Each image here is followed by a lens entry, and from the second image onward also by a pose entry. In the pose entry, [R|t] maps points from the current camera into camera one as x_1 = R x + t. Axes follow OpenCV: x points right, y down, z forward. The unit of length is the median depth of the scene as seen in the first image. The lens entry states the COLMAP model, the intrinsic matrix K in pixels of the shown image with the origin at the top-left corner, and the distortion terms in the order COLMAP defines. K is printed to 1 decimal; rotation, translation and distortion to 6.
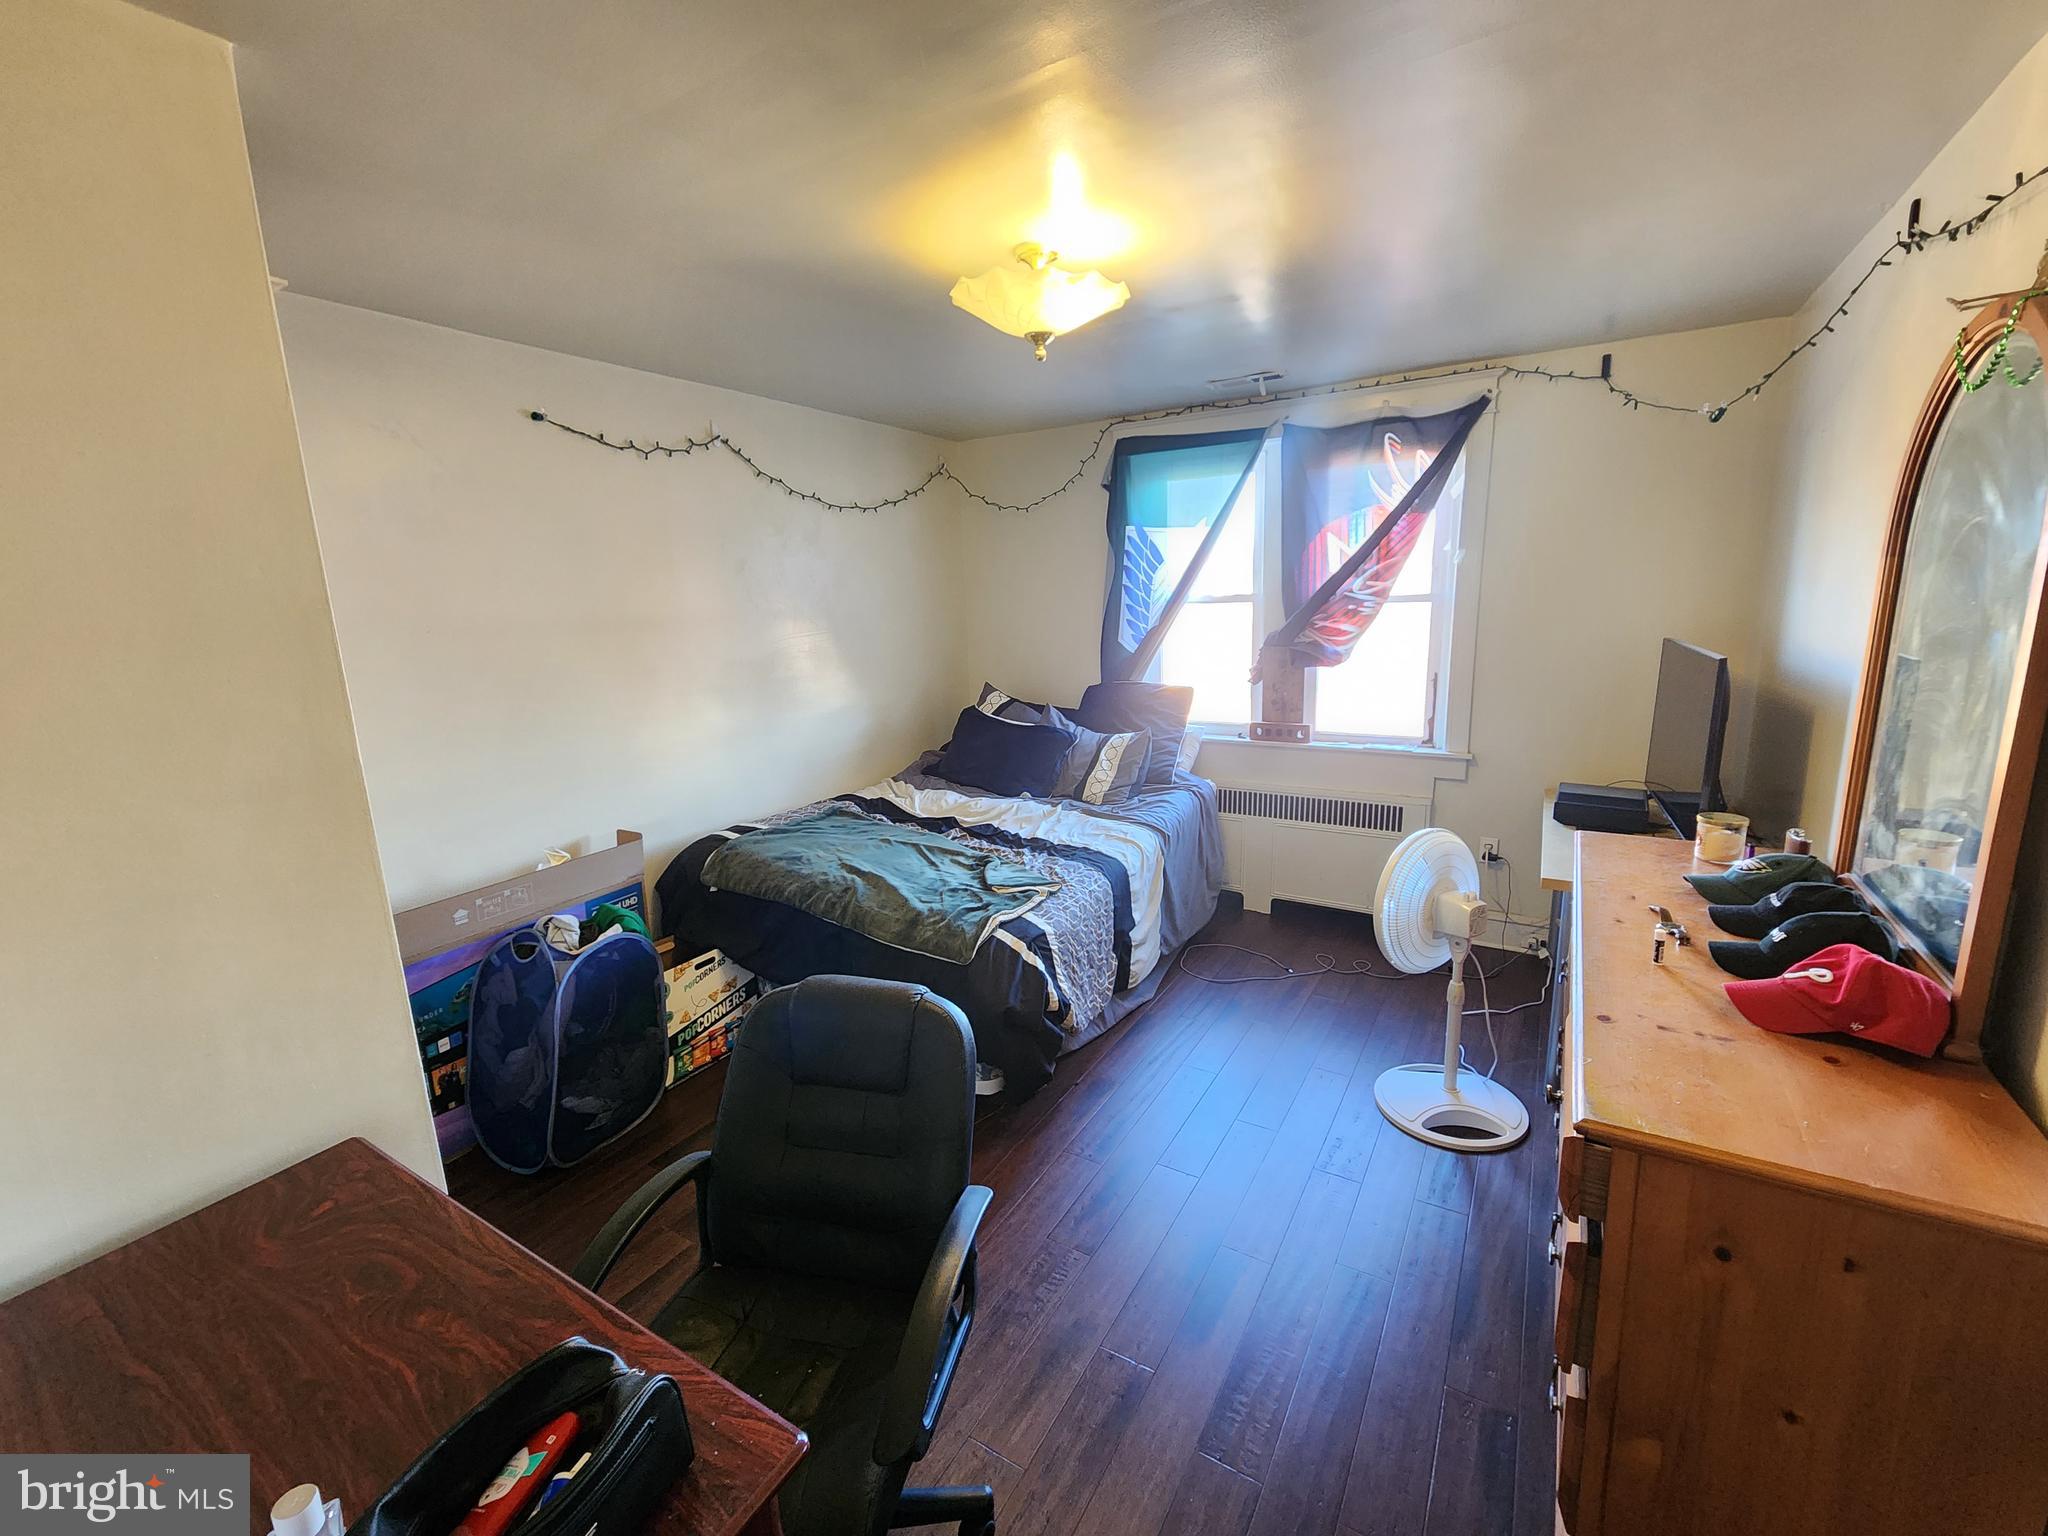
lens RADIAL K [[843.6, 0, 1041.4], [0, 843.6, 766.1], [0, 0, 1]] dist [-0.001378, -0.001145]
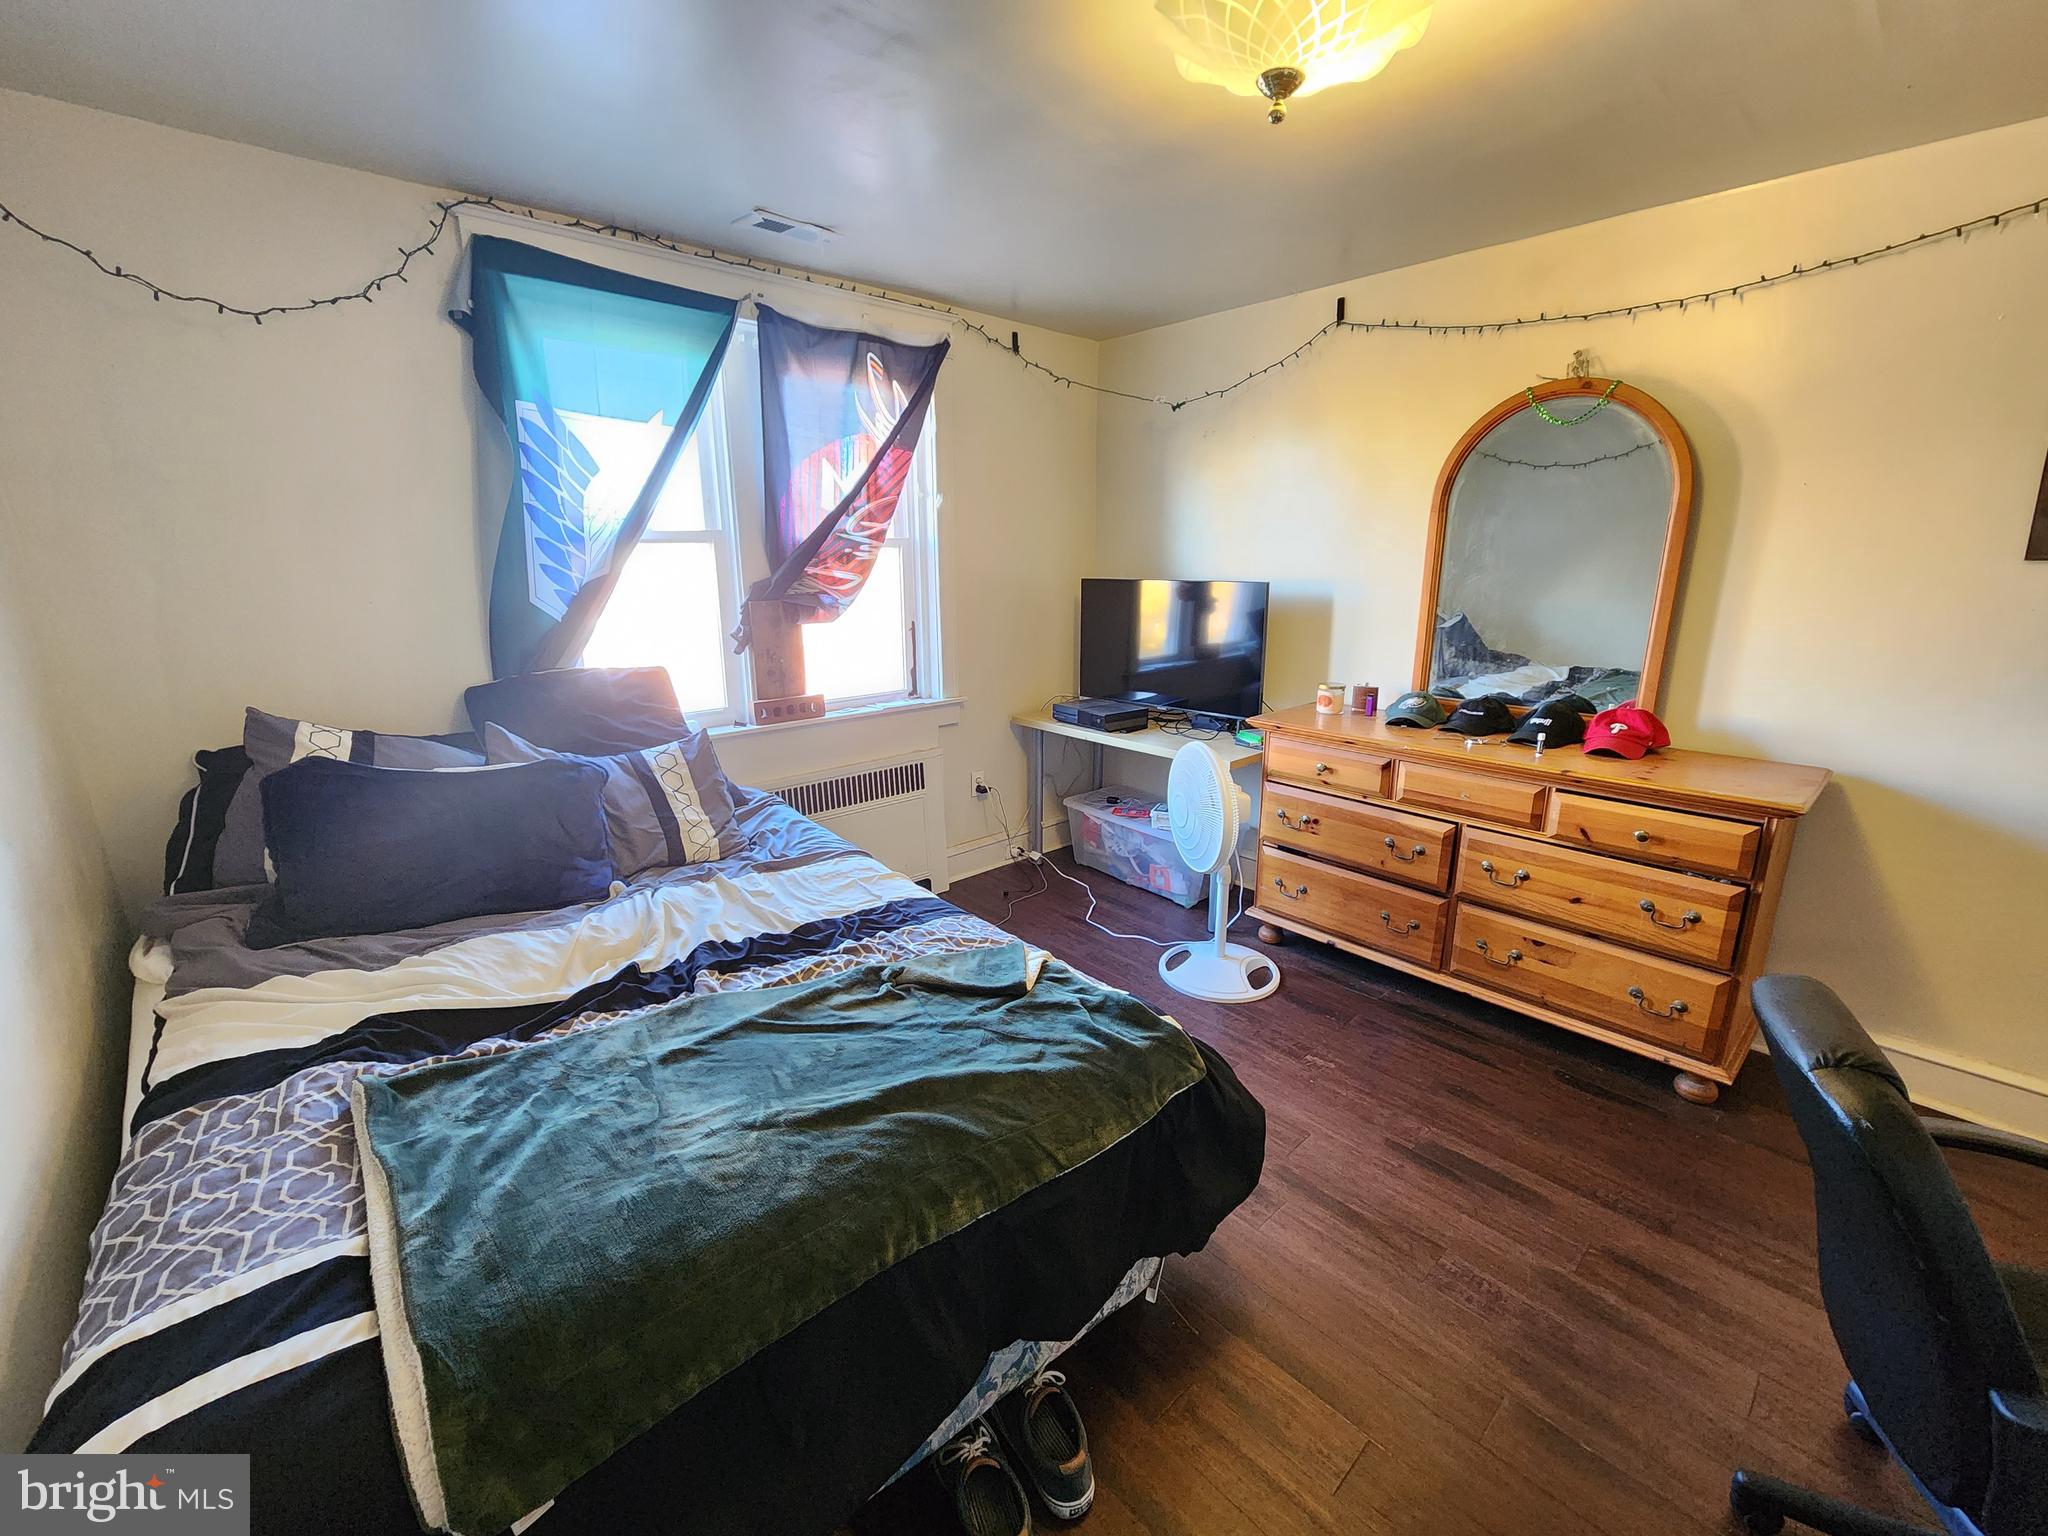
lens RADIAL K [[843.6, 0, 1037.3], [0, 843.6, 773.1], [0, 0, 1]] dist [-0.001378, -0.001145]
pose [[0.274402, -0.219931, 0.936127, -0.441957], [0.174571, 0.968712, 0.176415, -0.086125], [-0.945637, 0.115011, 0.304210, 0.577088]]
